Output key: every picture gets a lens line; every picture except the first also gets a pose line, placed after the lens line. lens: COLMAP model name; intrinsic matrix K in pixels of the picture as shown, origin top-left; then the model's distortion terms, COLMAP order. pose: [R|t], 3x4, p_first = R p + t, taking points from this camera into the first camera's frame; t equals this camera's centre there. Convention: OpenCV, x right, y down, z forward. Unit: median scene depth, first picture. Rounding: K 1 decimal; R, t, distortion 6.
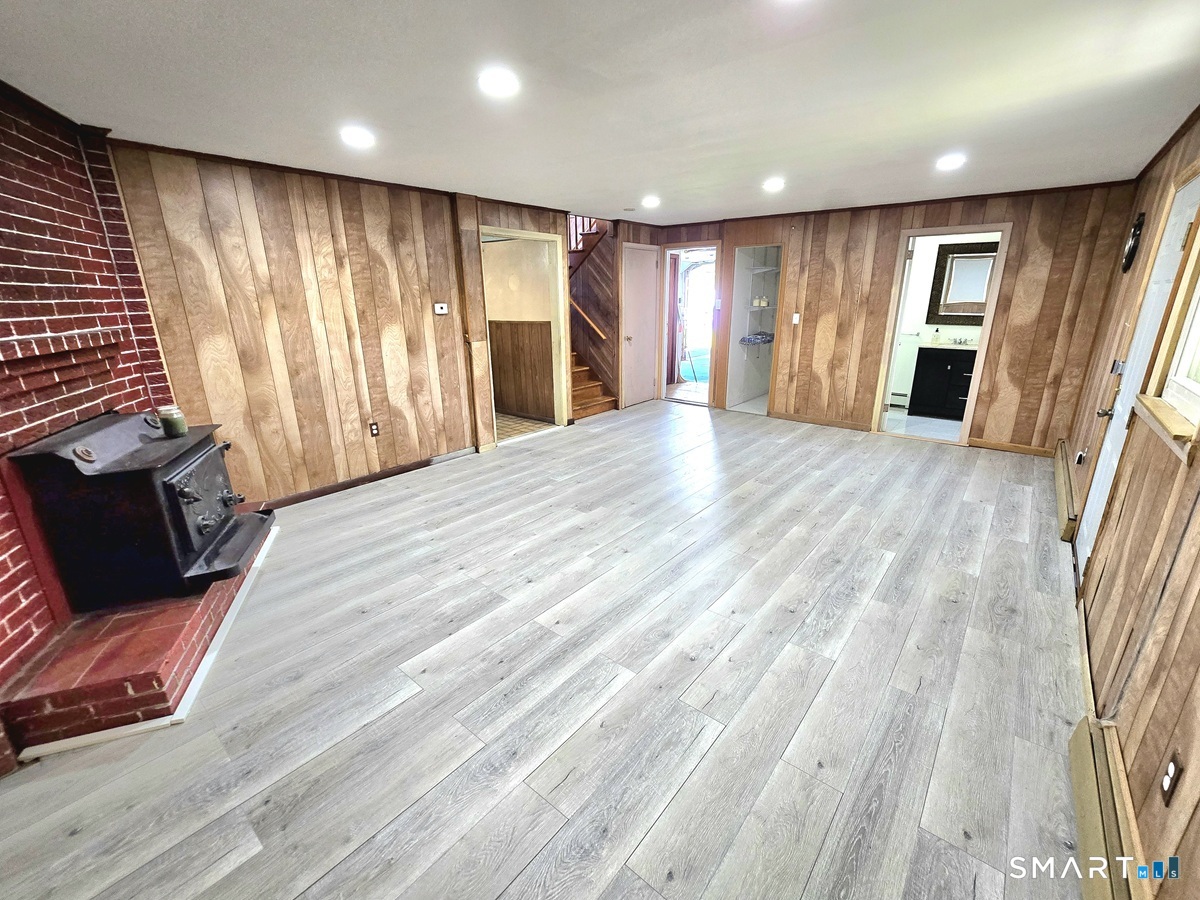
lens RADIAL K [[502.8, 0, 600.0], [0, 502.8, 450.0], [0, 0, 1]] dist [-0.003016, -0.000492]
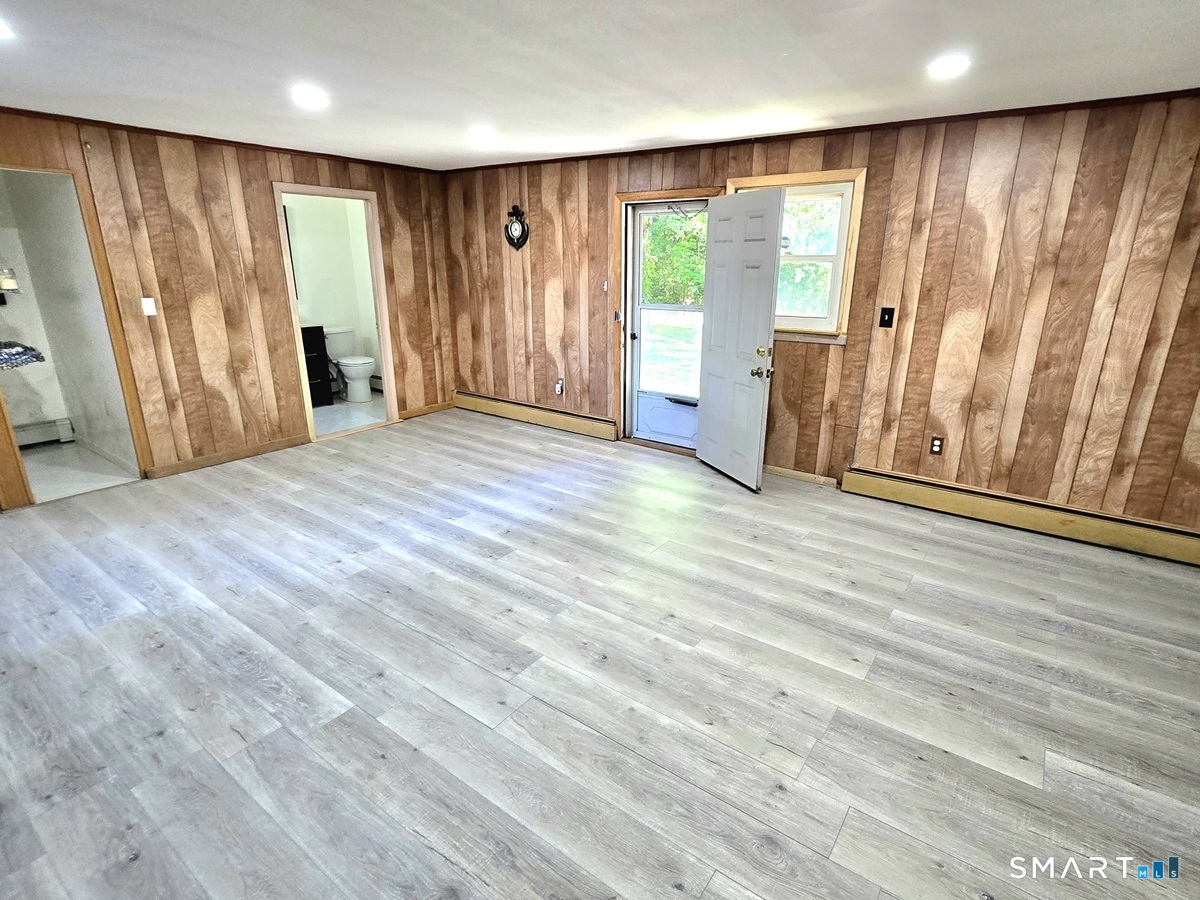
lens RADIAL K [[623.0, 0, 600.0], [0, 623.0, 450.0], [0, 0, 1]] dist [0.001943, -0.000893]
pose [[-0.064220, -0.287469, 0.955635, -0.531936], [0.290721, 0.910686, 0.293485, -0.228005], [-0.954650, 0.296671, 0.025089, 0.709361]]
